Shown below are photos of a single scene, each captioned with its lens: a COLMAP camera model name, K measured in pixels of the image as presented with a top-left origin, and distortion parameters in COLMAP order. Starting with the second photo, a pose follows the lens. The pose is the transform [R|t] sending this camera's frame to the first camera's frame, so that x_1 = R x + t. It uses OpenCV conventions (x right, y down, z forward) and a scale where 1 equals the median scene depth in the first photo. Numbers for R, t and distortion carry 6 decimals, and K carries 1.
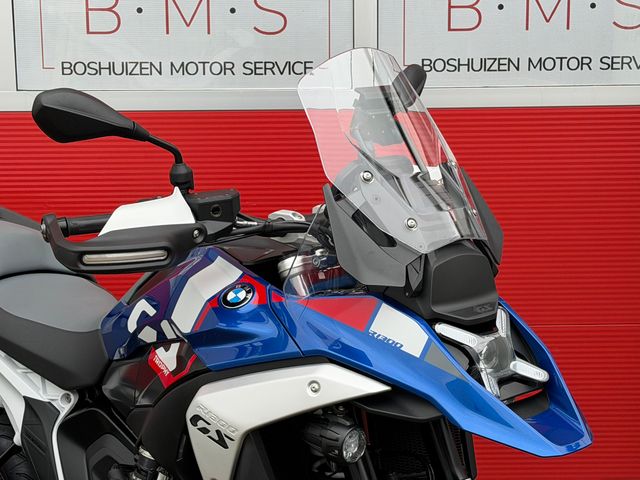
lens RADIAL K [[1396.3, 0, 333.8], [0, 1396.3, 240.2], [0, 0, 1]] dist [0.114051, 0.465443]
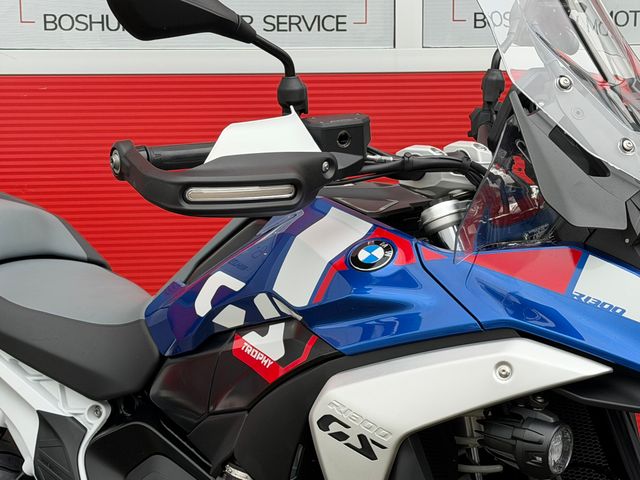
lens RADIAL K [[1396.3, 0, 333.8], [0, 1396.3, 240.2], [0, 0, 1]] dist [0.114051, 0.465443]
pose [[0.996278, -0.011820, 0.085381, -0.151402], [0.014801, 0.999300, -0.034366, 0.057053], [-0.084915, 0.035502, 0.995756, 0.263488]]
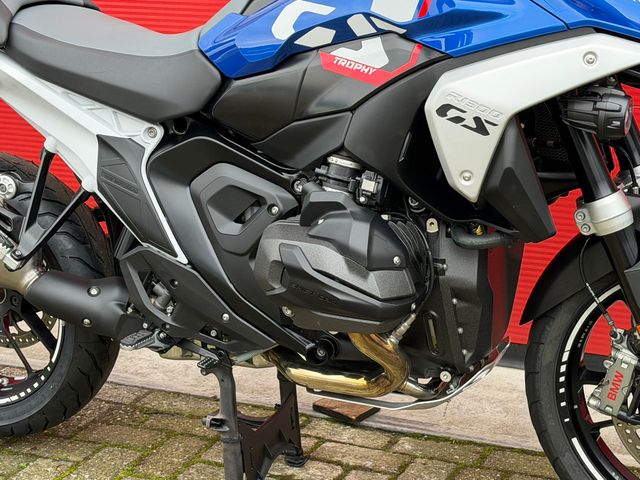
lens RADIAL K [[1396.3, 0, 333.8], [0, 1396.3, 240.2], [0, 0, 1]] dist [0.114051, 0.465443]
pose [[0.931783, -0.106059, 0.347177, -0.485139], [0.061627, 0.988702, 0.136639, 0.079925], [-0.357746, -0.105923, 0.927792, 0.149939]]
